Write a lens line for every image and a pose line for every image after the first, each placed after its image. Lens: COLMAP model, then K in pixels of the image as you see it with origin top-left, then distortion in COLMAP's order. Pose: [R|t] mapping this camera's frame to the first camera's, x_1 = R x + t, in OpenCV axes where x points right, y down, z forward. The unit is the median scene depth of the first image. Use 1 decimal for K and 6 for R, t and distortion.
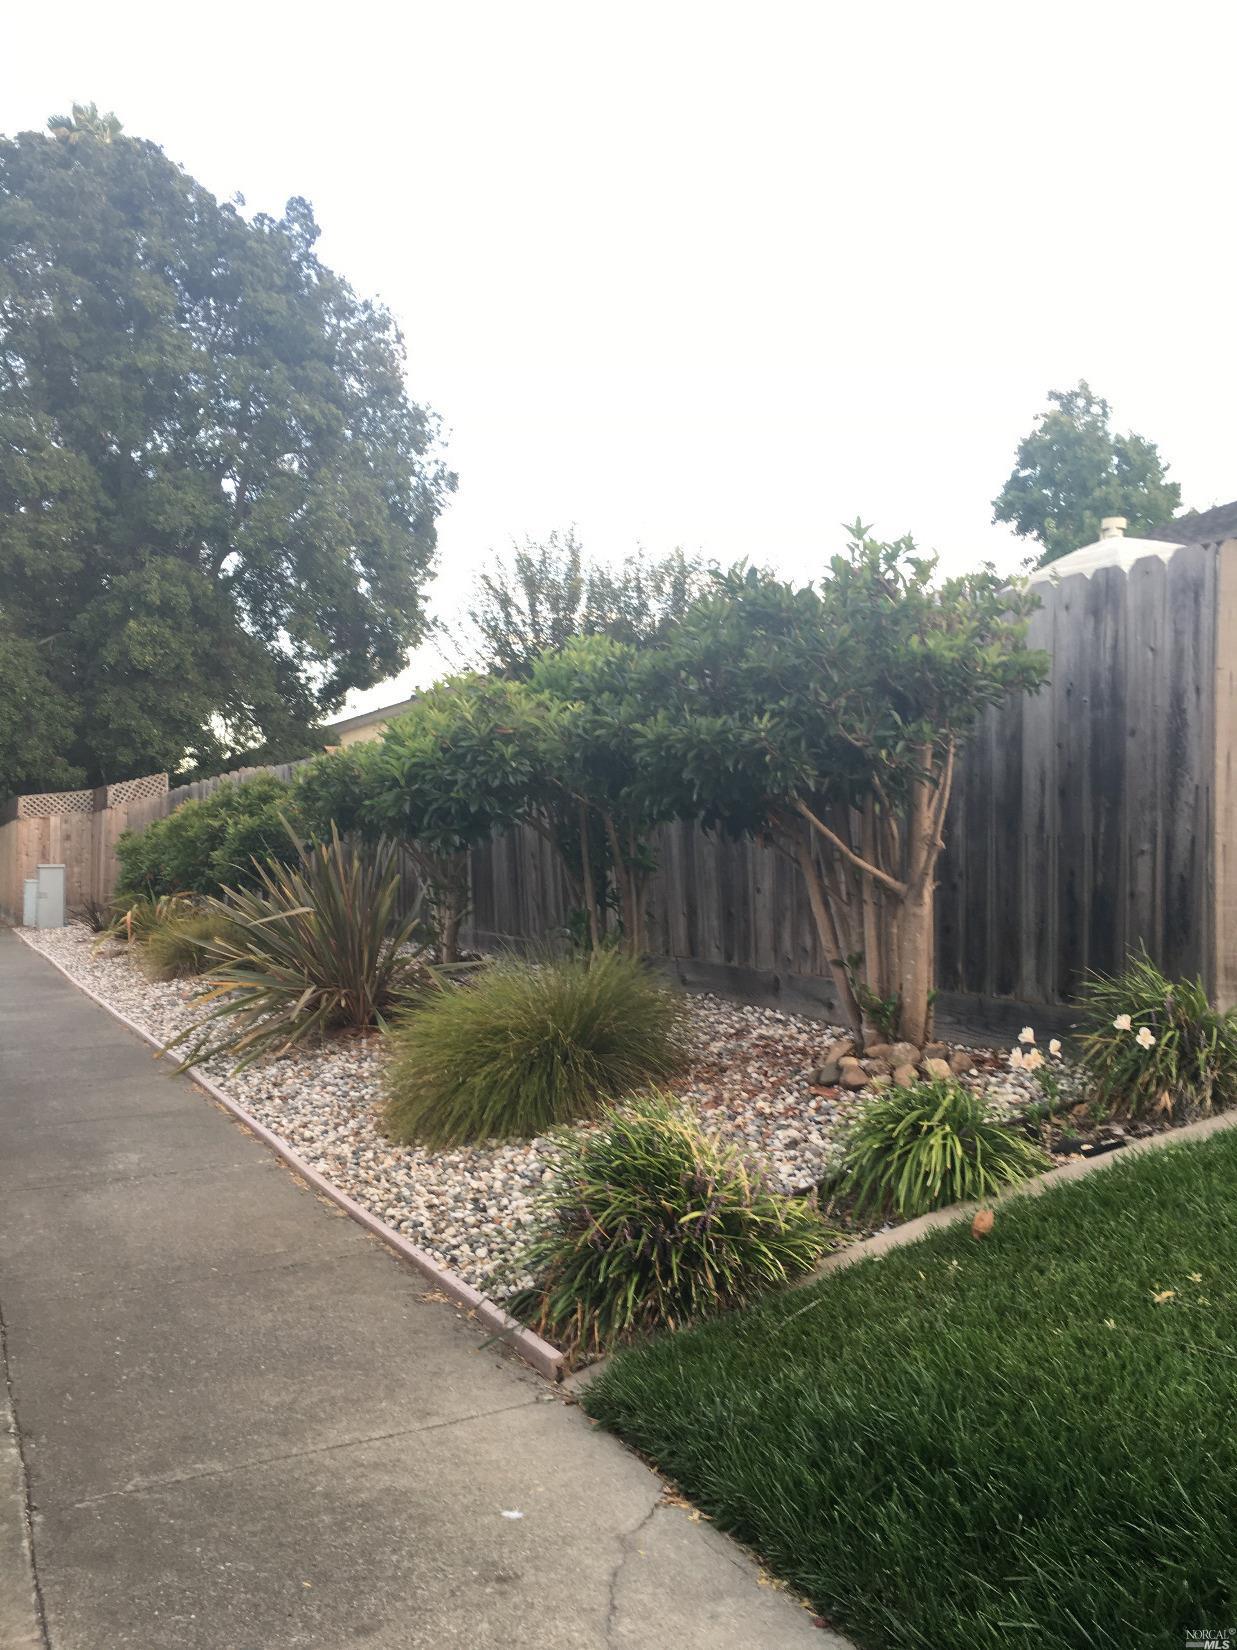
lens RADIAL K [[1374.7, 0, 621.7], [0, 1374.7, 828.3], [0, 0, 1]] dist [0.029170, -0.022017]
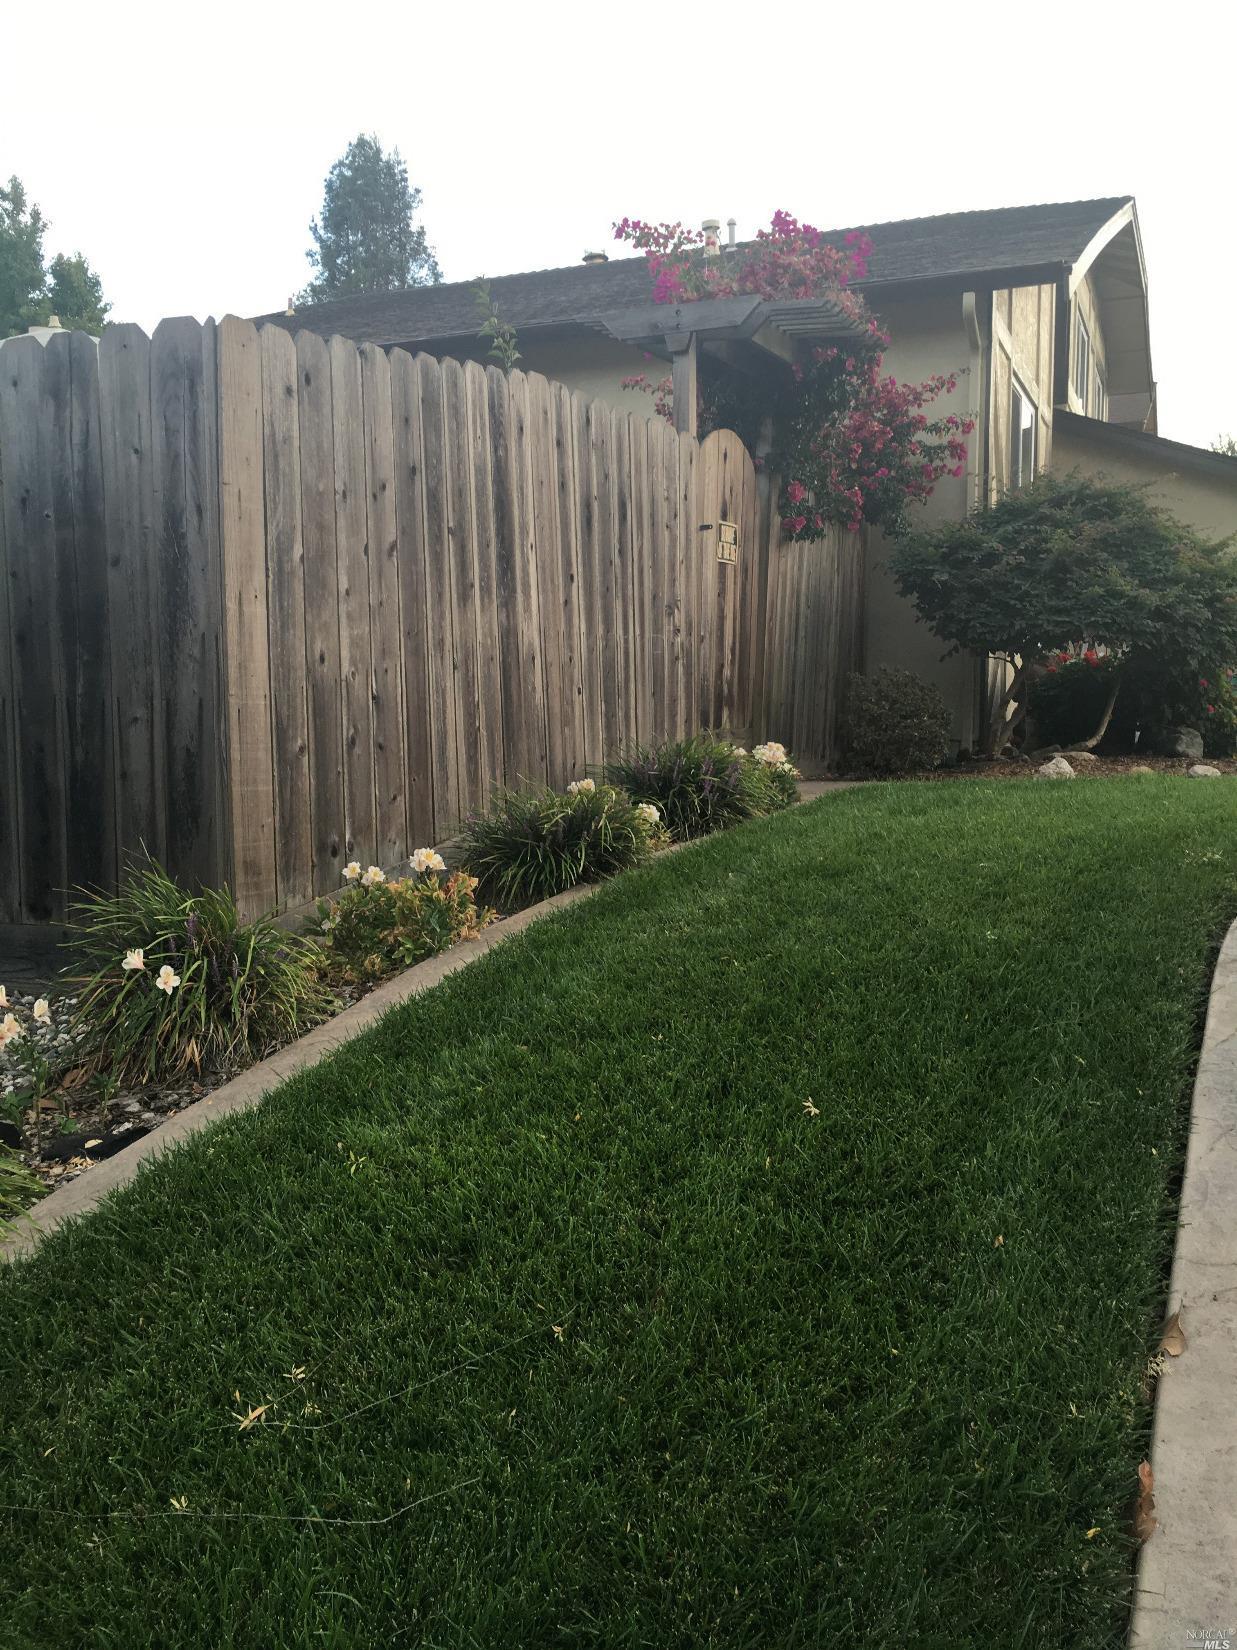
lens RADIAL K [[1374.7, 0, 625.4], [0, 1374.7, 823.3], [0, 0, 1]] dist [0.029170, -0.022017]
pose [[0.740596, -0.070262, 0.668266, 0.067155], [0.001401, 0.994677, 0.103029, -0.004518], [-0.671949, -0.075367, 0.736753, 0.267893]]
